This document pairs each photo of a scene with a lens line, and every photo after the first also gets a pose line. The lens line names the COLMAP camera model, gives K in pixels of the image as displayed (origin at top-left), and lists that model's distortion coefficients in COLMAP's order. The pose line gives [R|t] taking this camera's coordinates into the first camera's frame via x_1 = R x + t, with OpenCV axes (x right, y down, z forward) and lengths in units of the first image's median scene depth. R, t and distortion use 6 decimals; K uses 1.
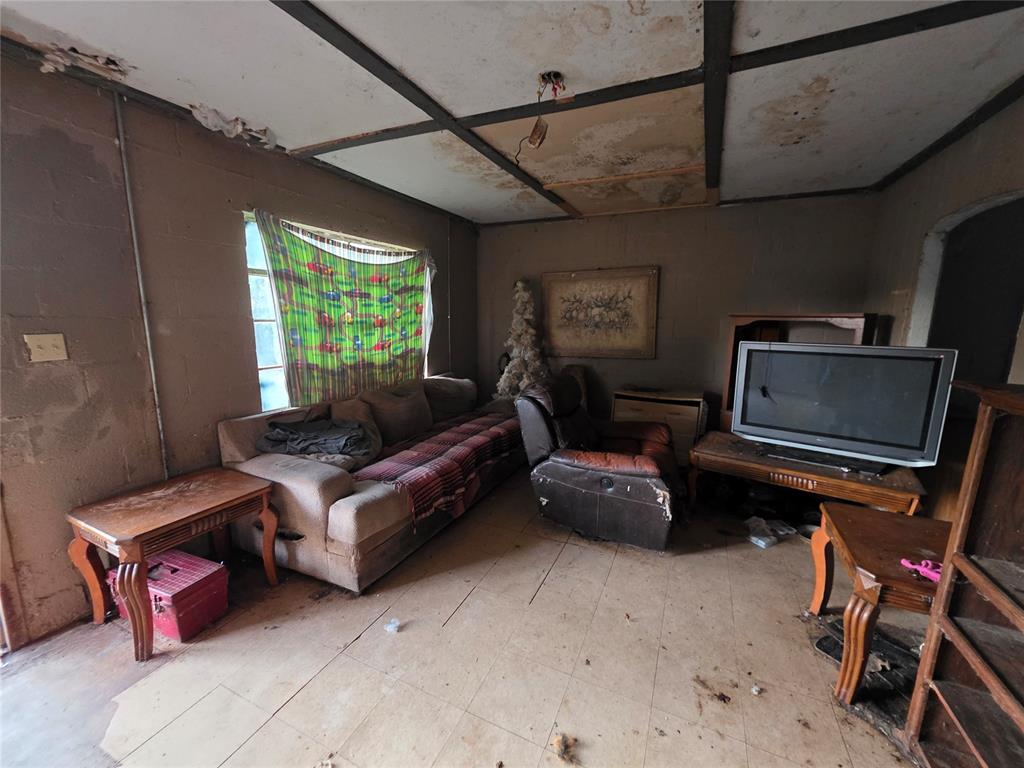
lens RADIAL K [[410.1, 0, 508.9], [0, 410.1, 382.8], [0, 0, 1]] dist [0.002284, 0.000281]
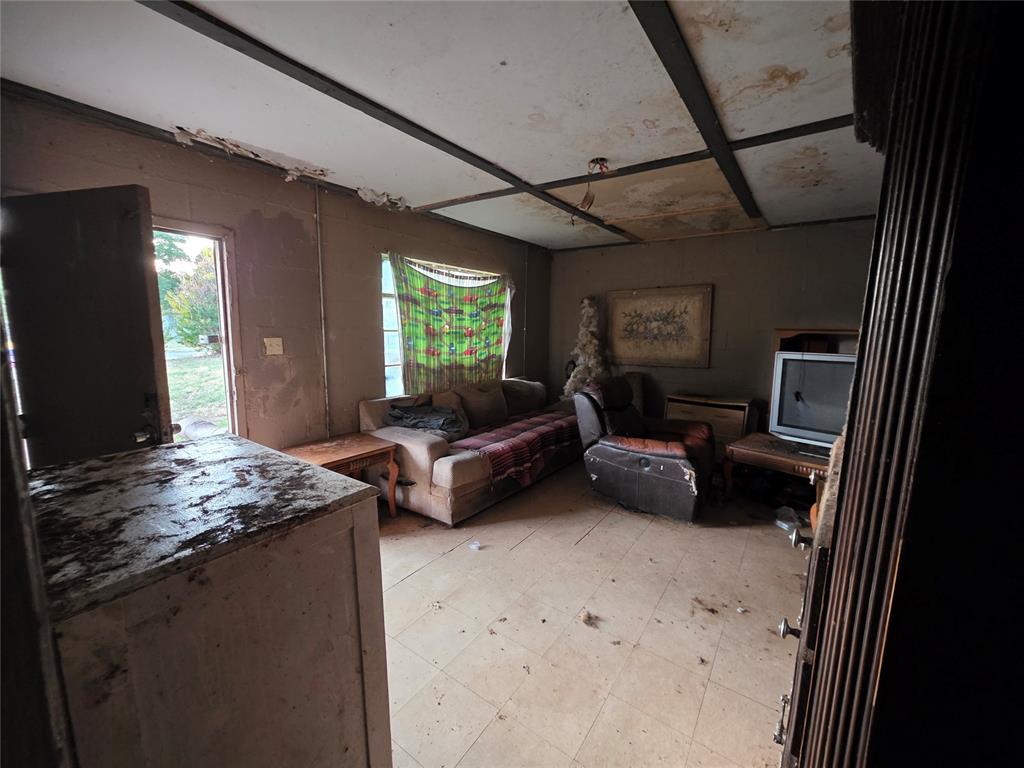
lens RADIAL K [[410.1, 0, 511.8], [0, 410.1, 382.2], [0, 0, 1]] dist [0.002284, 0.000281]
pose [[0.983659, 0.028841, -0.177715, 0.054719], [-0.034433, 0.999002, -0.028464, 0.047015], [0.176716, 0.034118, 0.983670, -0.280160]]
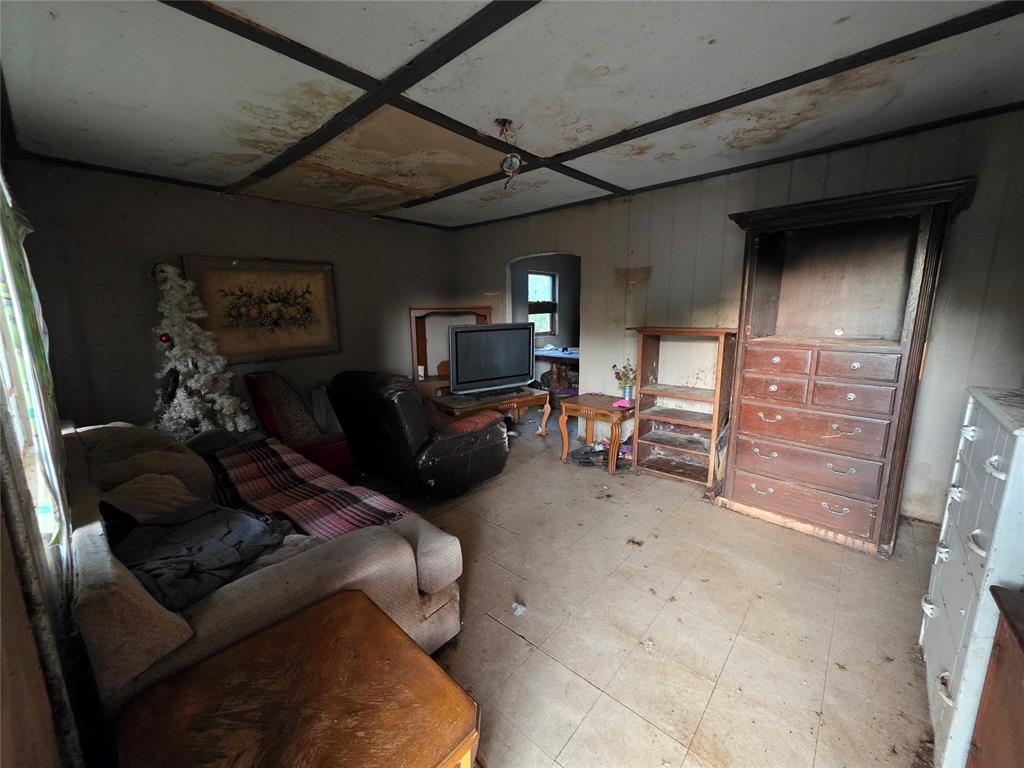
lens RADIAL K [[410.1, 0, 510.7], [0, 410.1, 381.8], [0, 0, 1]] dist [0.002284, 0.000281]
pose [[0.288340, -0.177906, 0.940856, -0.836974], [0.177347, 0.975510, 0.130108, -0.071787], [-0.940961, 0.129343, 0.312830, 0.451471]]
